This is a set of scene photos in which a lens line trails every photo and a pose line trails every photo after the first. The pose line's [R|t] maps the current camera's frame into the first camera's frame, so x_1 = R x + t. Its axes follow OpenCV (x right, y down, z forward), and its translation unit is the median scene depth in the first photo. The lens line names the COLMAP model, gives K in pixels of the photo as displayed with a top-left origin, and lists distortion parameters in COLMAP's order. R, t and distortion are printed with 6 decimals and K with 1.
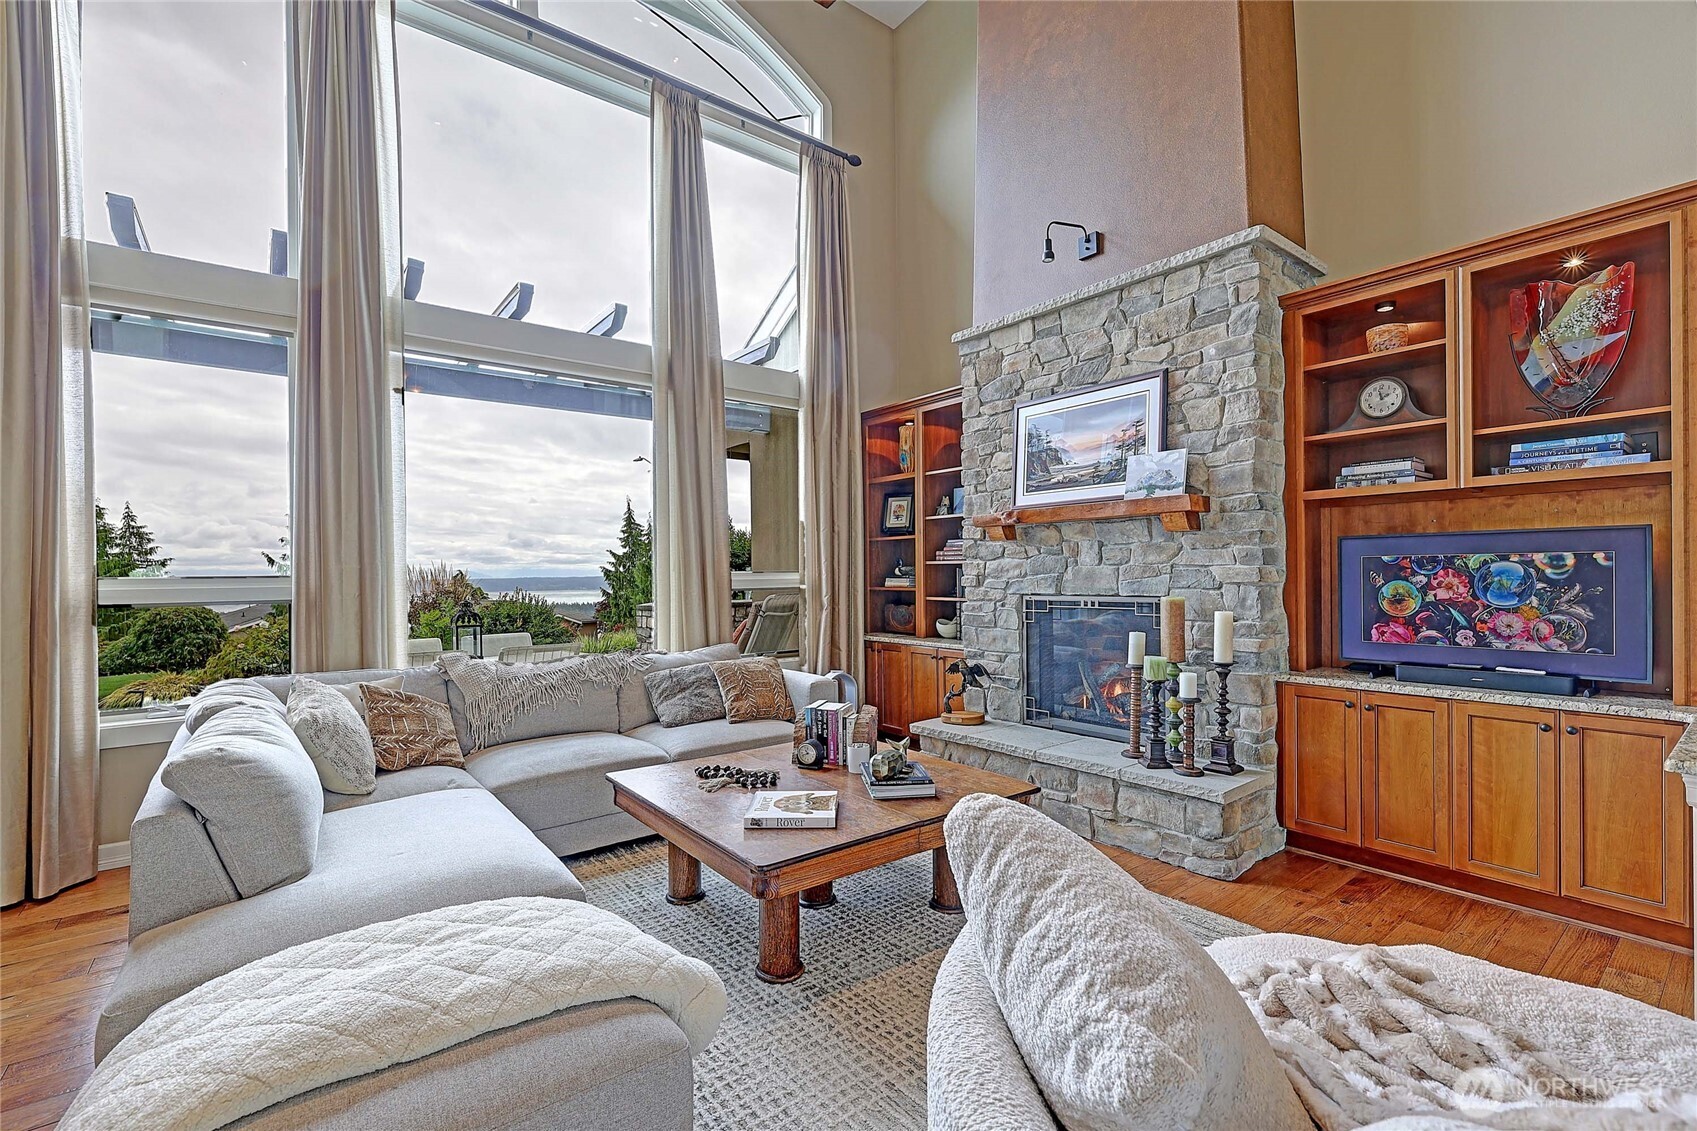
lens RADIAL K [[731.3, 0, 857.9], [0, 731.3, 570.2], [0, 0, 1]] dist [0.001391, -0.000118]
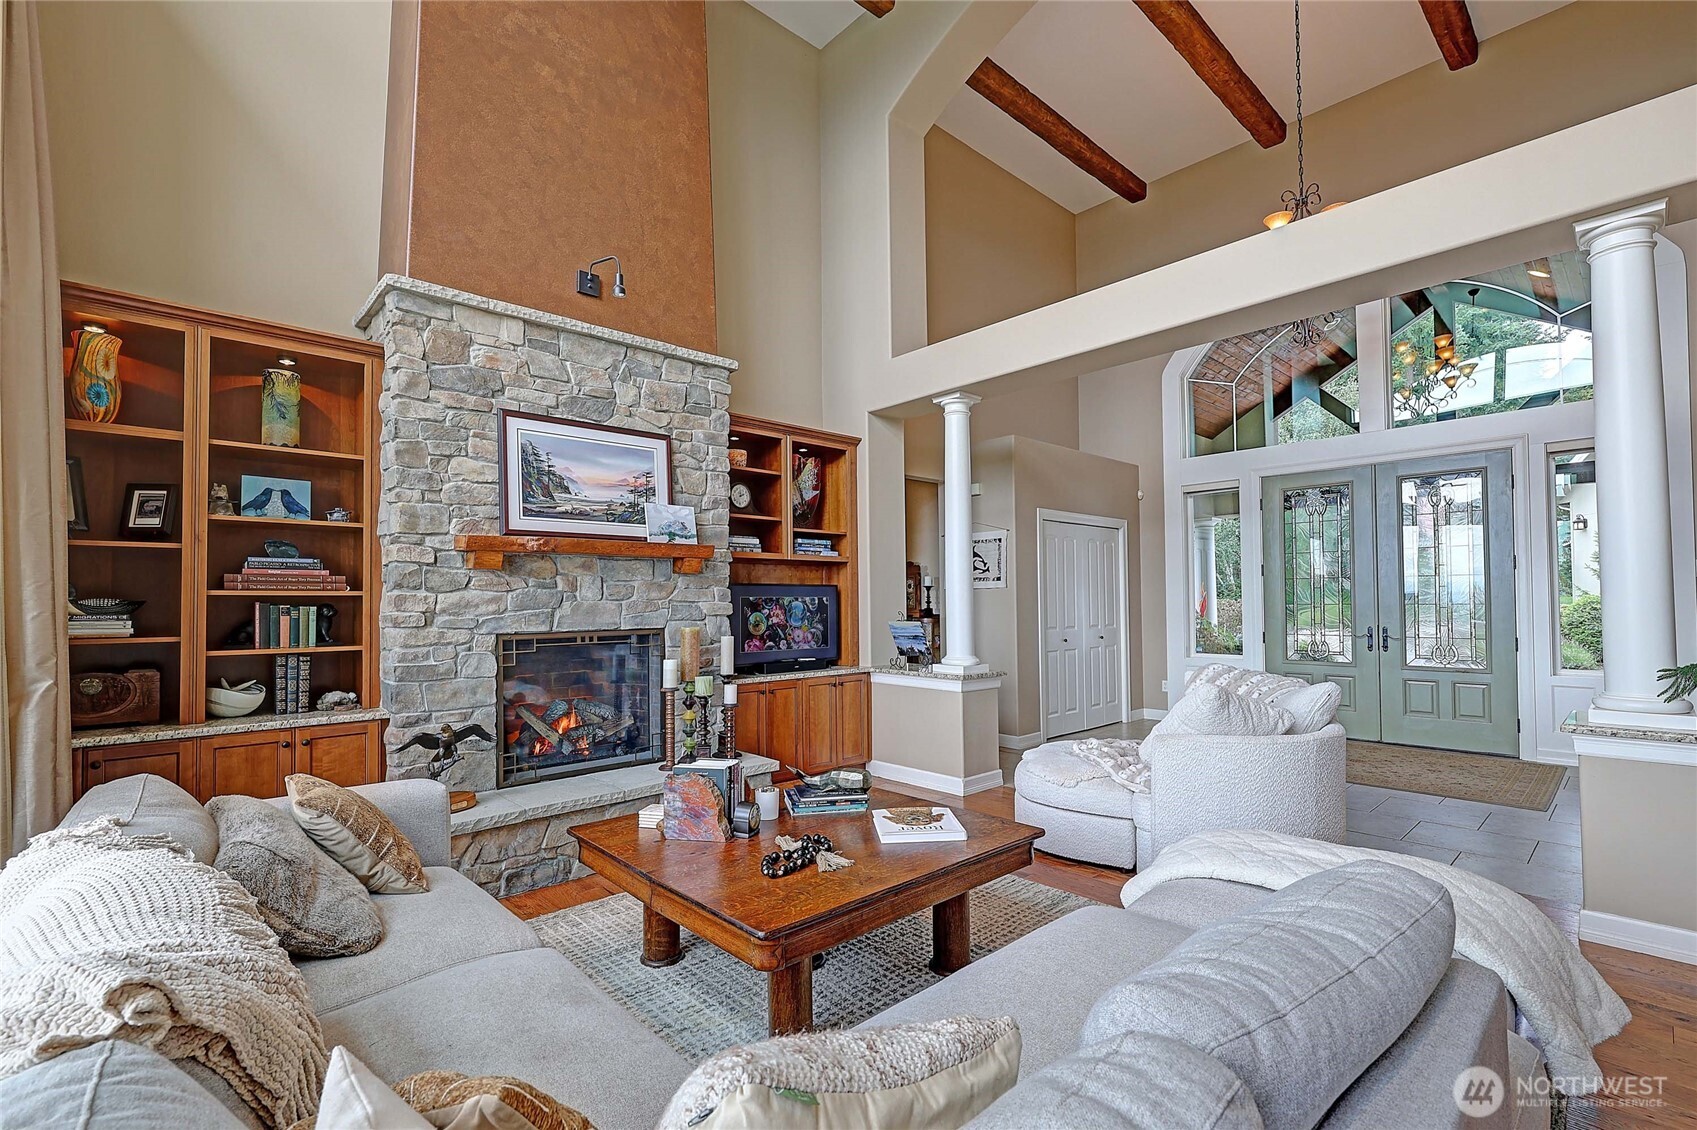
lens RADIAL K [[751.7, 0, 851.3], [0, 751.7, 571.5], [0, 0, 1]] dist [-0.000003, -0.000545]
pose [[-0.063543, 0.050894, 0.996681, -0.787511], [0.002940, 0.998704, -0.050810, 0.007694], [-0.997975, -0.000298, -0.063611, 0.766912]]
